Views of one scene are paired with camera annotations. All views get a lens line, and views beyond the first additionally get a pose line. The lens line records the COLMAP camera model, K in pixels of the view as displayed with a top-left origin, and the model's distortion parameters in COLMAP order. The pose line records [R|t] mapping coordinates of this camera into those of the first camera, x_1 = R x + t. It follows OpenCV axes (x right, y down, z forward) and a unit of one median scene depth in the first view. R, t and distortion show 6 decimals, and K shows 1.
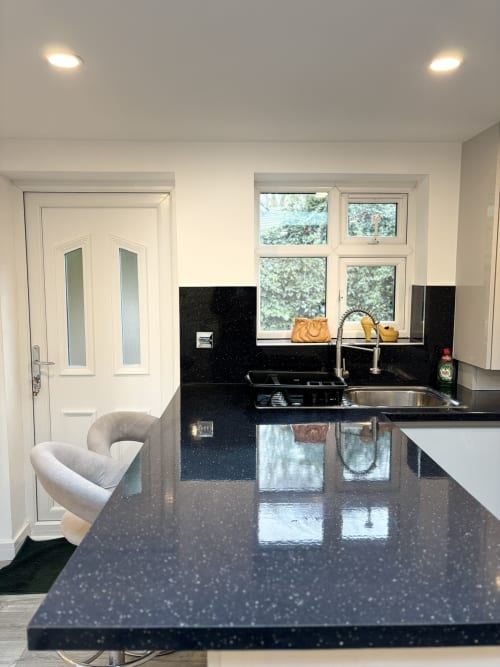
lens RADIAL K [[501.7, 0, 245.2], [0, 501.7, 337.2], [0, 0, 1]] dist [0.033993, -0.020519]
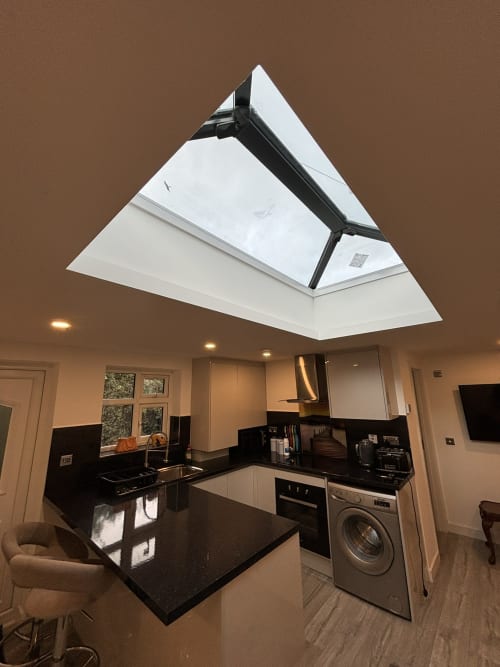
lens RADIAL K [[265.4, 0, 246.7], [0, 265.4, 331.3], [0, 0, 1]] dist [0.005414, -0.000432]
pose [[0.689328, 0.152809, 0.708150, -0.364481], [0.096427, 0.949450, -0.298743, -0.080359], [-0.718003, 0.274217, 0.639747, -0.126806]]
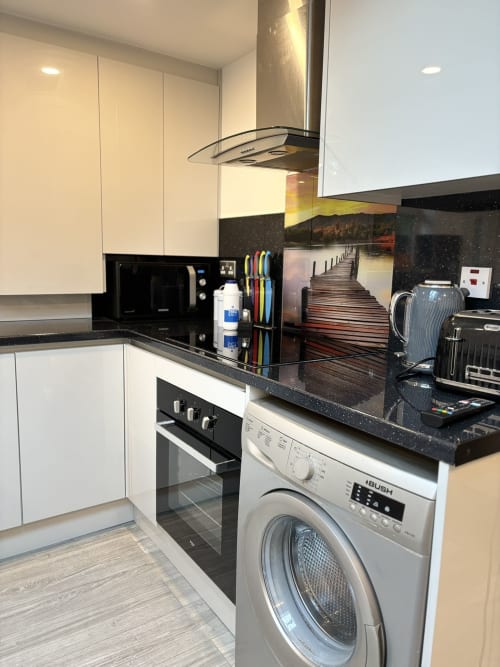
lens RADIAL K [[501.7, 0, 251.4], [0, 501.7, 329.9], [0, 0, 1]] dist [0.033993, -0.020519]
pose [[0.838800, -0.049813, 0.542156, 0.360128], [0.026724, 0.998372, 0.050383, 0.085674], [-0.543784, -0.027773, 0.838766, 0.001115]]
